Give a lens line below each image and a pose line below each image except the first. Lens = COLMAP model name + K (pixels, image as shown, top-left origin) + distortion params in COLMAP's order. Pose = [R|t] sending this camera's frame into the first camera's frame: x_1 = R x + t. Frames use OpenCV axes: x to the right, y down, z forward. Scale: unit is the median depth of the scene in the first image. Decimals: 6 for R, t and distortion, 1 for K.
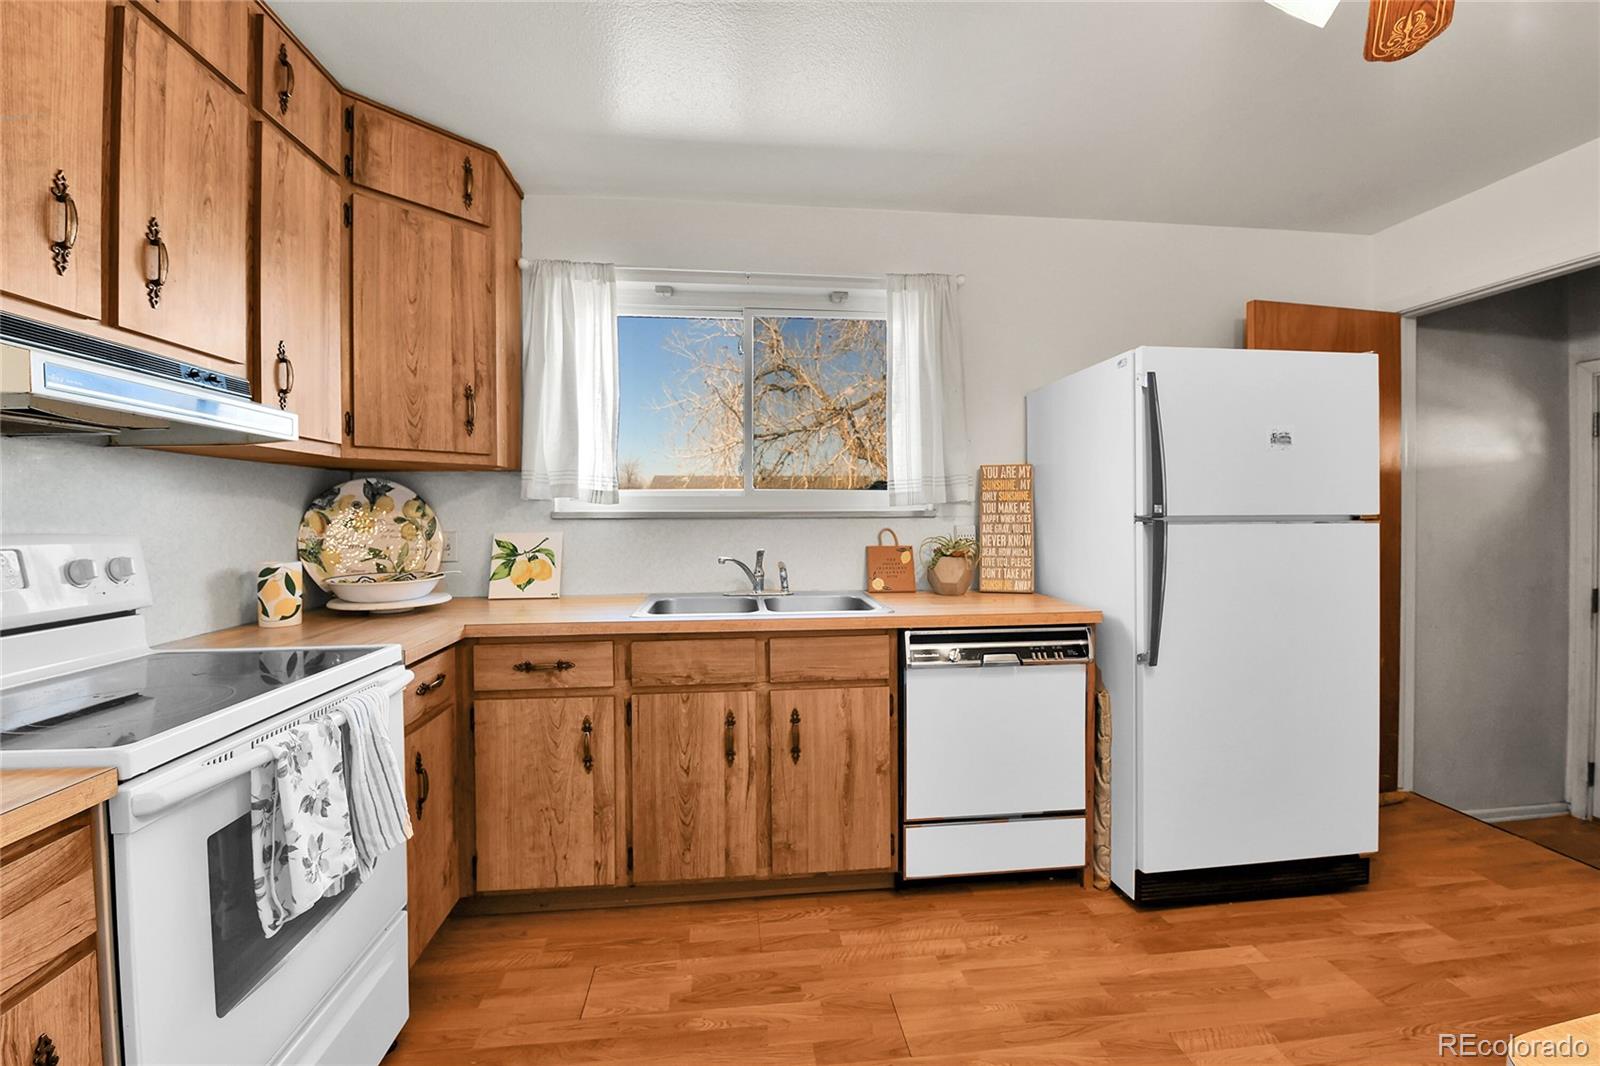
lens RADIAL K [[687.7, 0, 800.6], [0, 687.7, 521.3], [0, 0, 1]] dist [-0.008779, -0.005733]
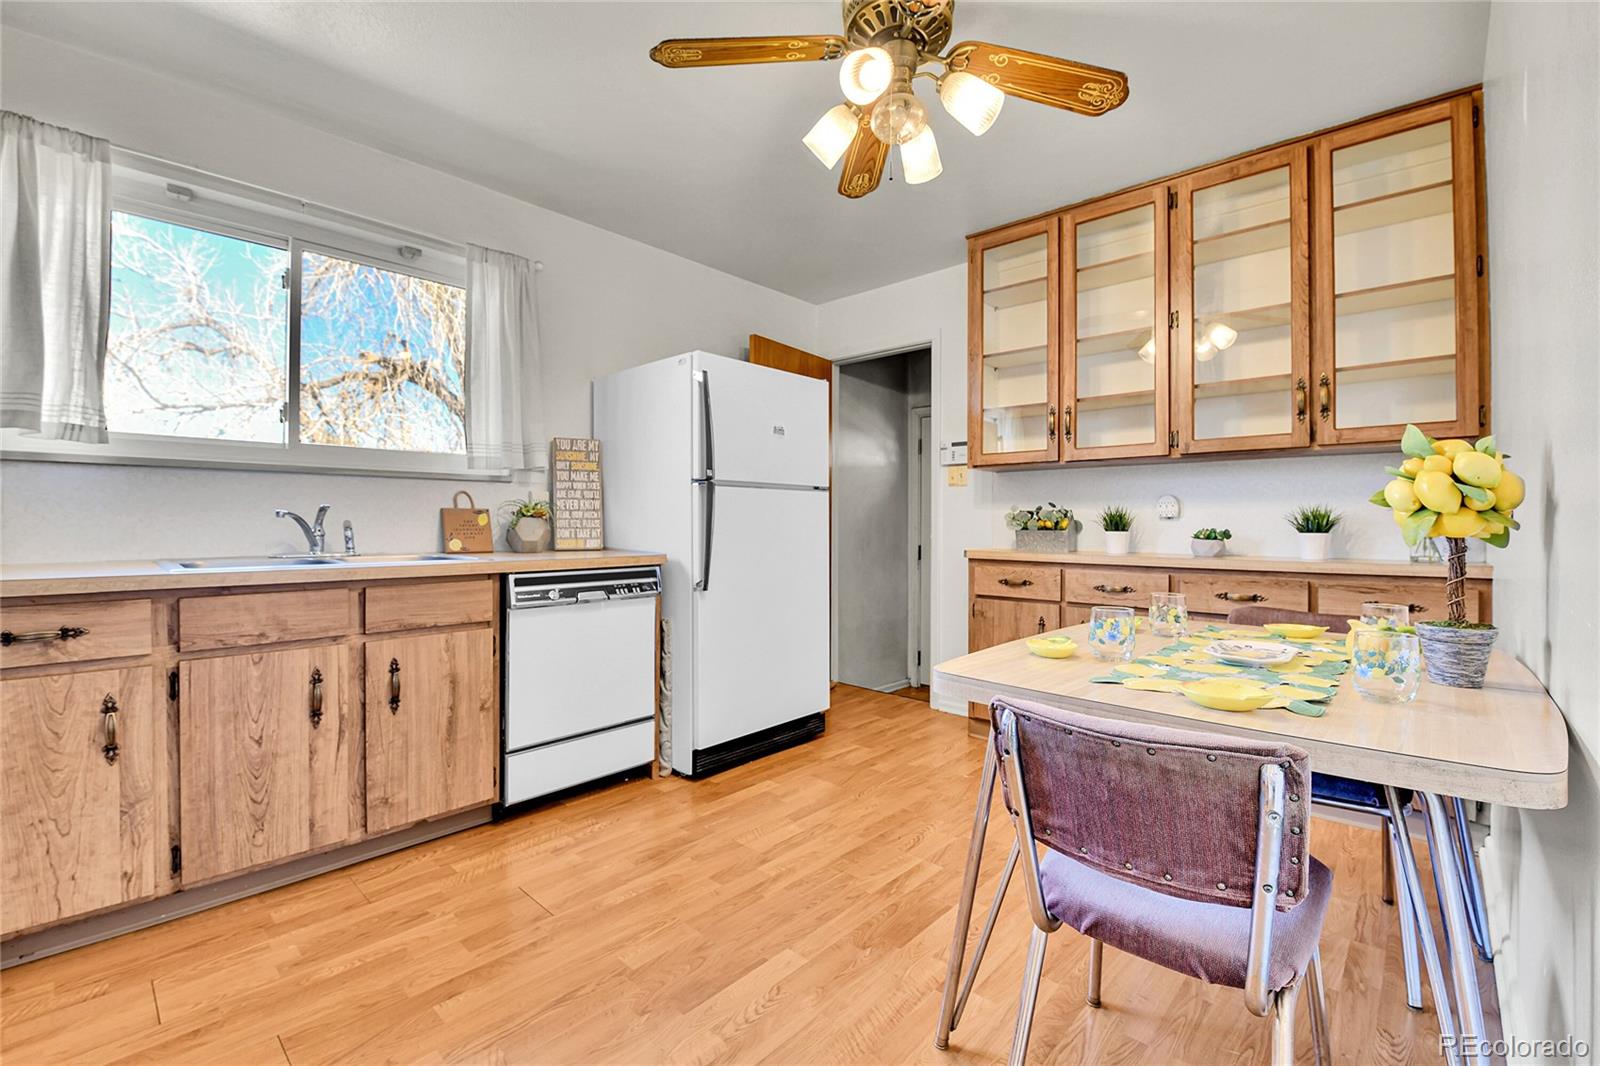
lens RADIAL K [[686.6, 0, 800.6], [0, 686.6, 522.3], [0, 0, 1]] dist [-0.011669, -0.005733]
pose [[0.755155, 0.007550, 0.655503, -0.210565], [-0.001135, 0.999947, -0.010210, 0.086915], [-0.655545, 0.006966, 0.755124, -0.122028]]
